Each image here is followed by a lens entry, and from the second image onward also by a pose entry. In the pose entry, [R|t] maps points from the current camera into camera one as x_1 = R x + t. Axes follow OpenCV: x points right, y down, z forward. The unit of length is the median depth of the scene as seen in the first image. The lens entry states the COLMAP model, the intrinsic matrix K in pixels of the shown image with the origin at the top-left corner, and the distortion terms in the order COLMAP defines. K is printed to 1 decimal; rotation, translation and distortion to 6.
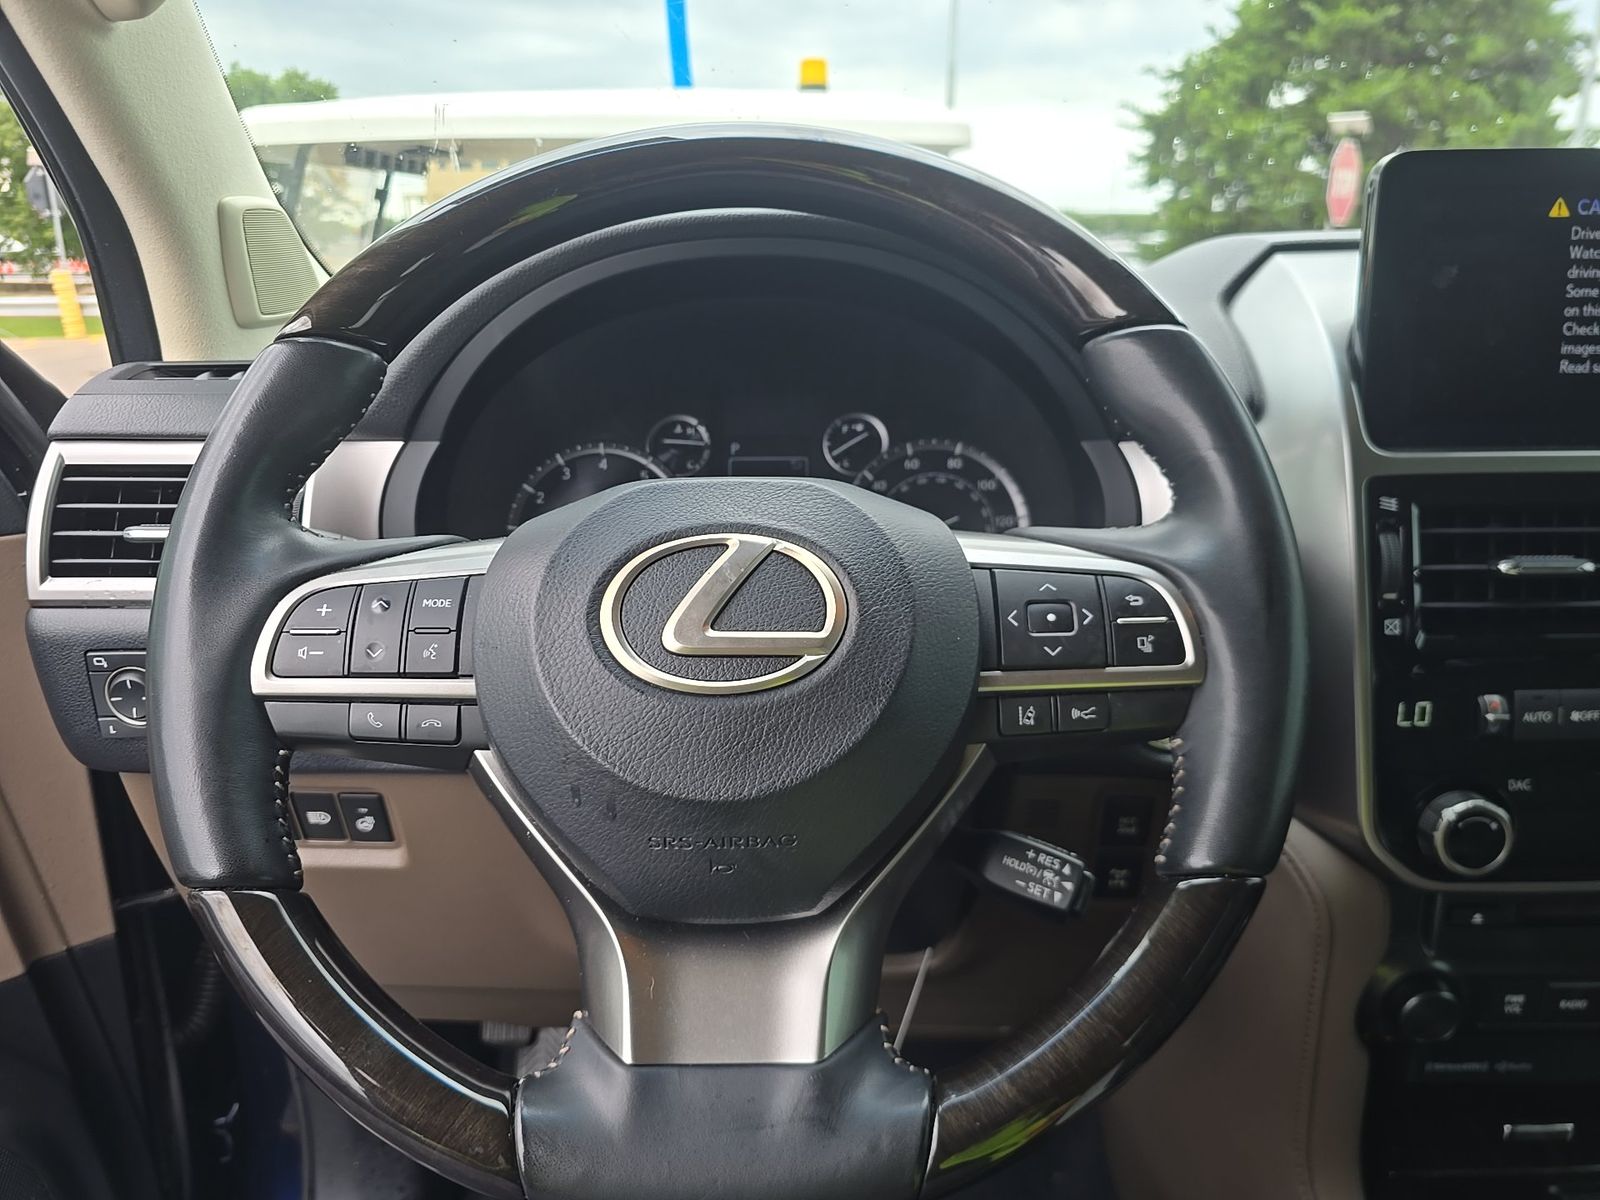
lens RADIAL K [[1089.0, 0, 803.7], [0, 1089.0, 608.5], [0, 0, 1]] dist [0.009446, -0.001112]
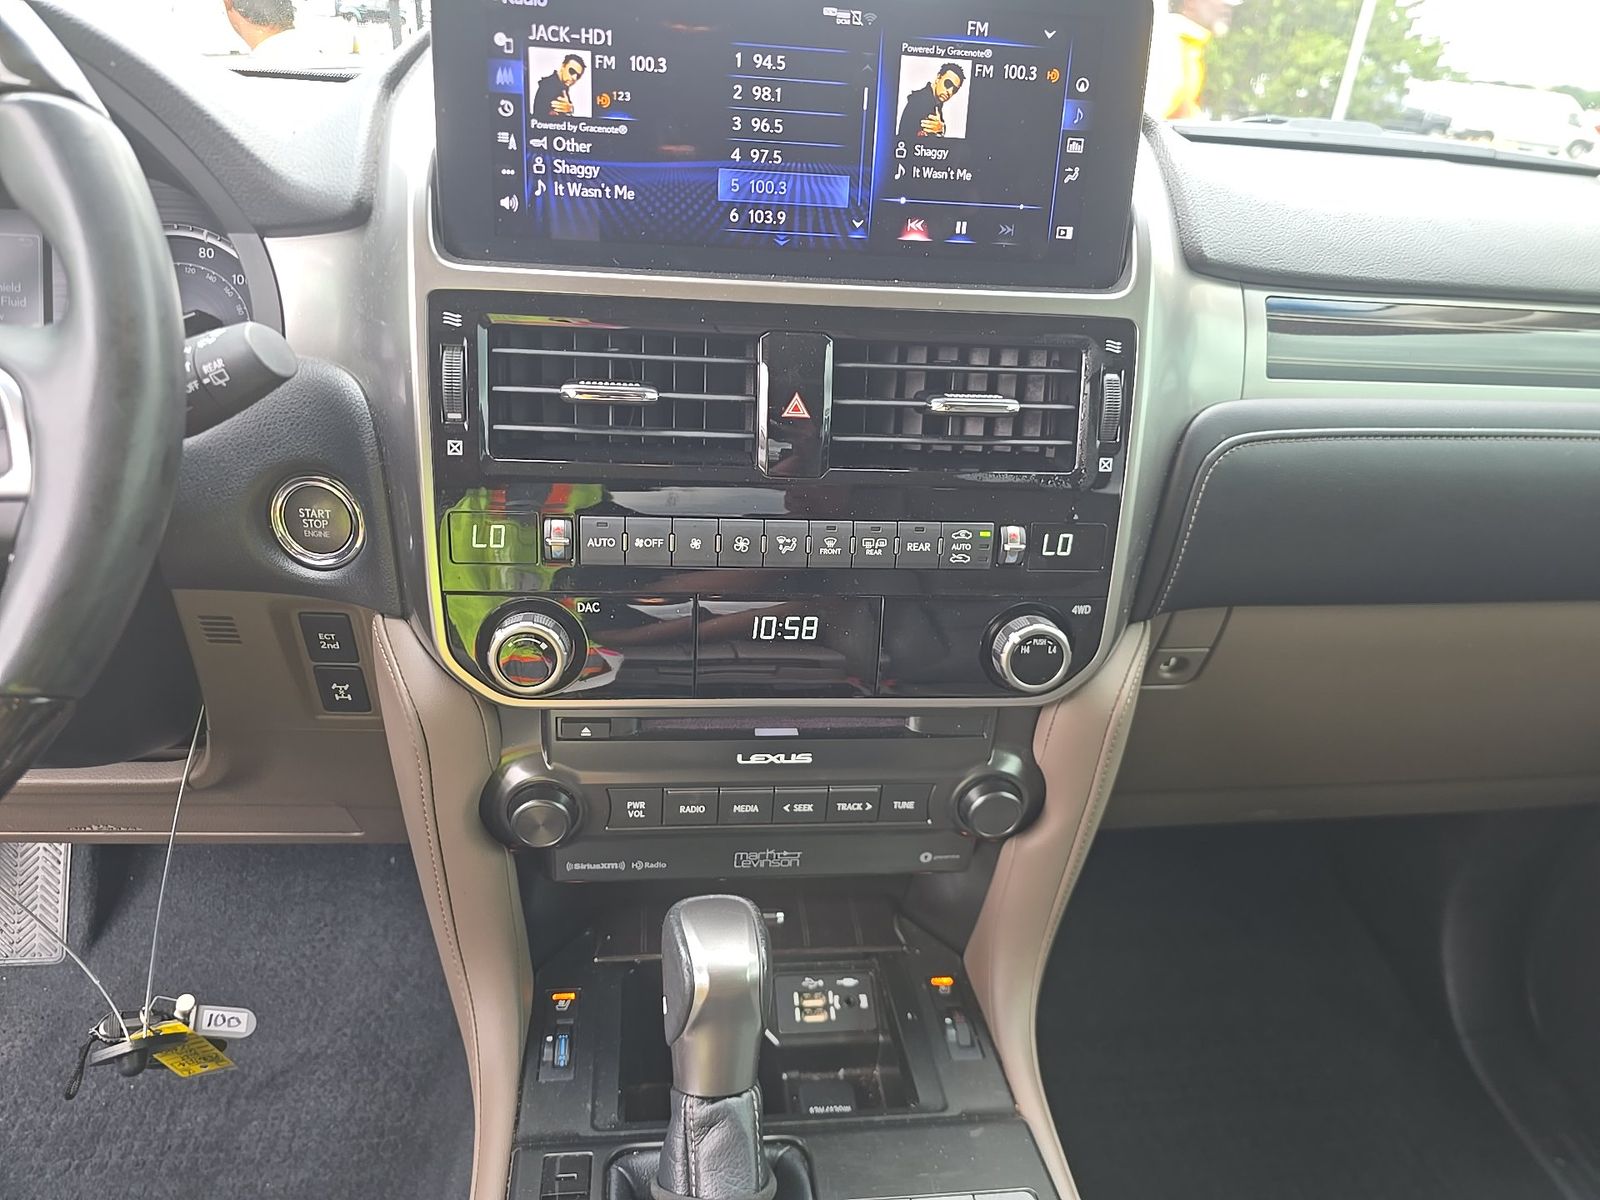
lens RADIAL K [[1089.0, 0, 802.0], [0, 1089.0, 601.6], [0, 0, 1]] dist [0.009446, -0.001112]
pose [[0.984874, 0.017816, 0.172352, 0.478815], [-0.044909, 0.986955, 0.154603, -0.008499], [-0.167349, -0.160005, 0.972827, -0.022826]]
